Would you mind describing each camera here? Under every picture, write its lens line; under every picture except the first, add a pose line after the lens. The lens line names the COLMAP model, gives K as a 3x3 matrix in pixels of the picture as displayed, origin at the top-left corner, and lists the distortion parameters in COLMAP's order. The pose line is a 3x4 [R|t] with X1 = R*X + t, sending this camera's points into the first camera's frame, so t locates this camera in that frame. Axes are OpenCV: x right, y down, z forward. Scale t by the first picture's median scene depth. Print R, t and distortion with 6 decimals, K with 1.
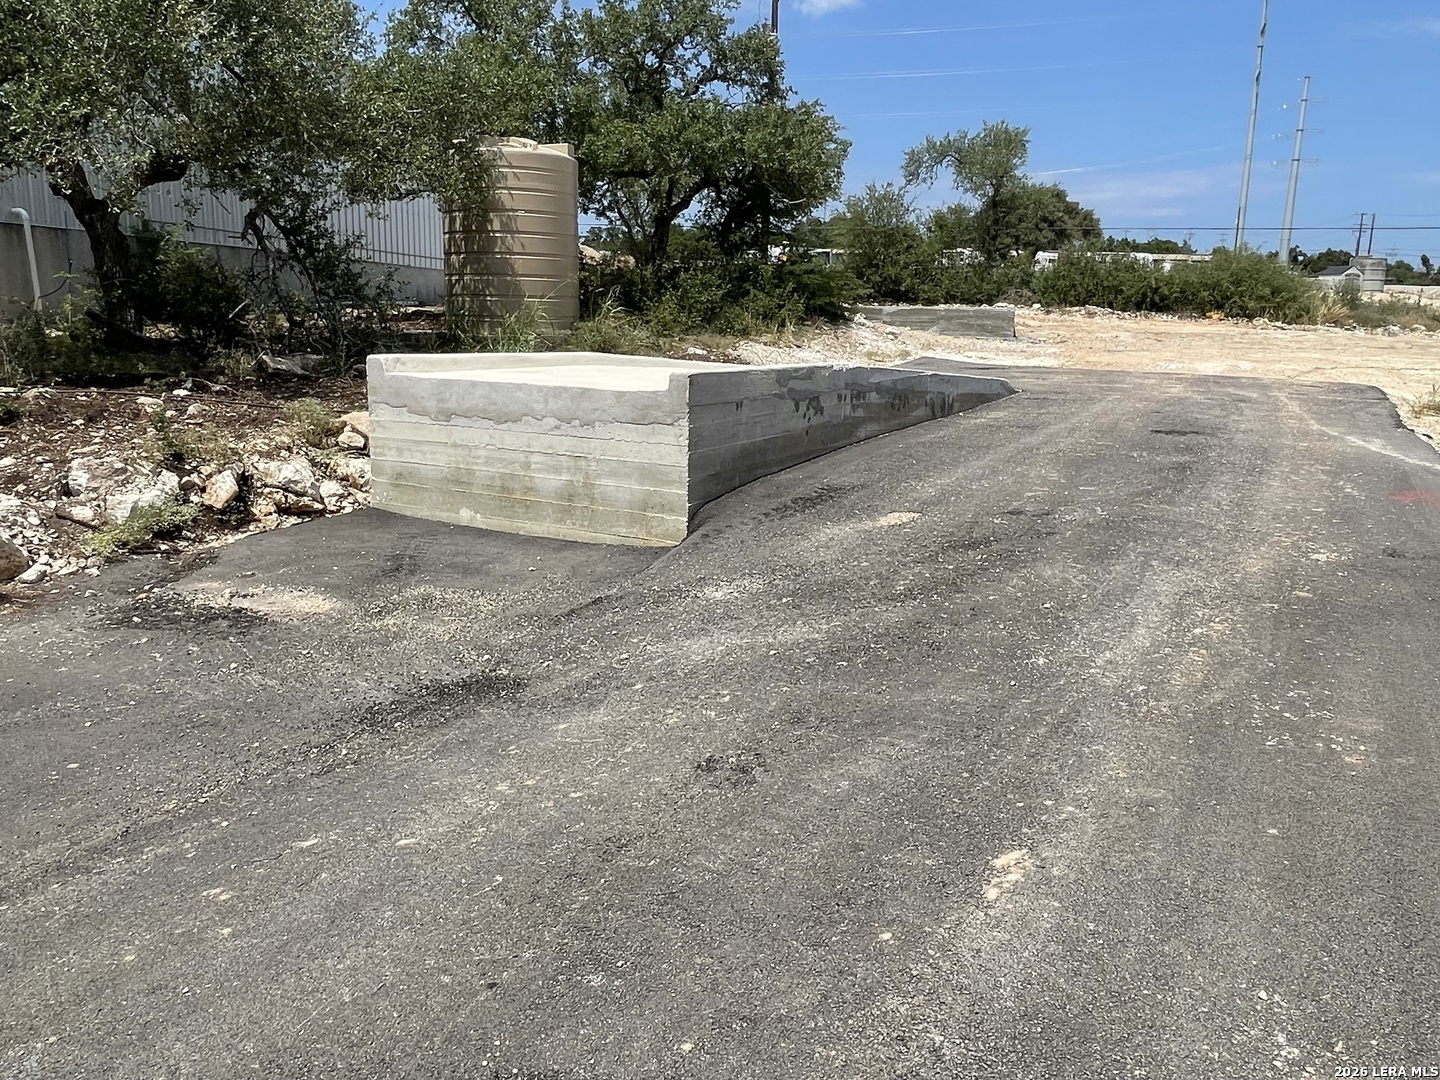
lens RADIAL K [[1112.3, 0, 720.0], [0, 1112.3, 540.0], [0, 0, 1]] dist [-0.001013, -0.001663]
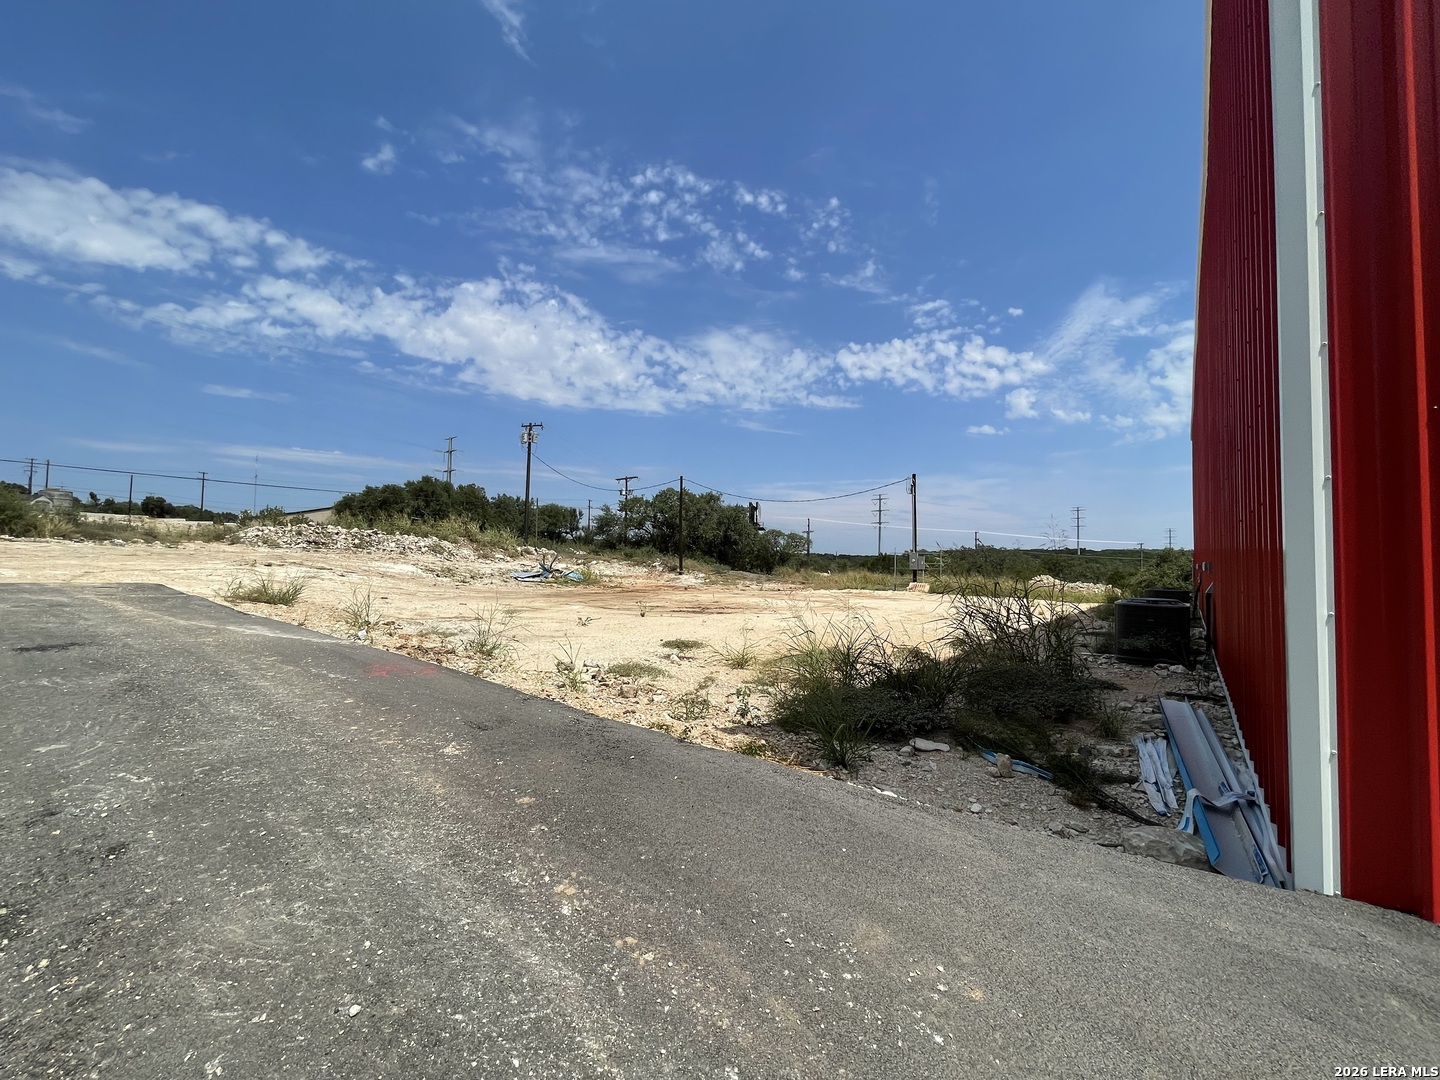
lens RADIAL K [[589.5, 0, 720.0], [0, 589.5, 540.0], [0, 0, 1]] dist [0.000992, 0.000121]
pose [[0.171147, 0.013012, 0.985160, 0.006032], [0.175207, 0.983573, -0.043429, -0.042826], [-0.969542, 0.180040, 0.166056, 0.225936]]
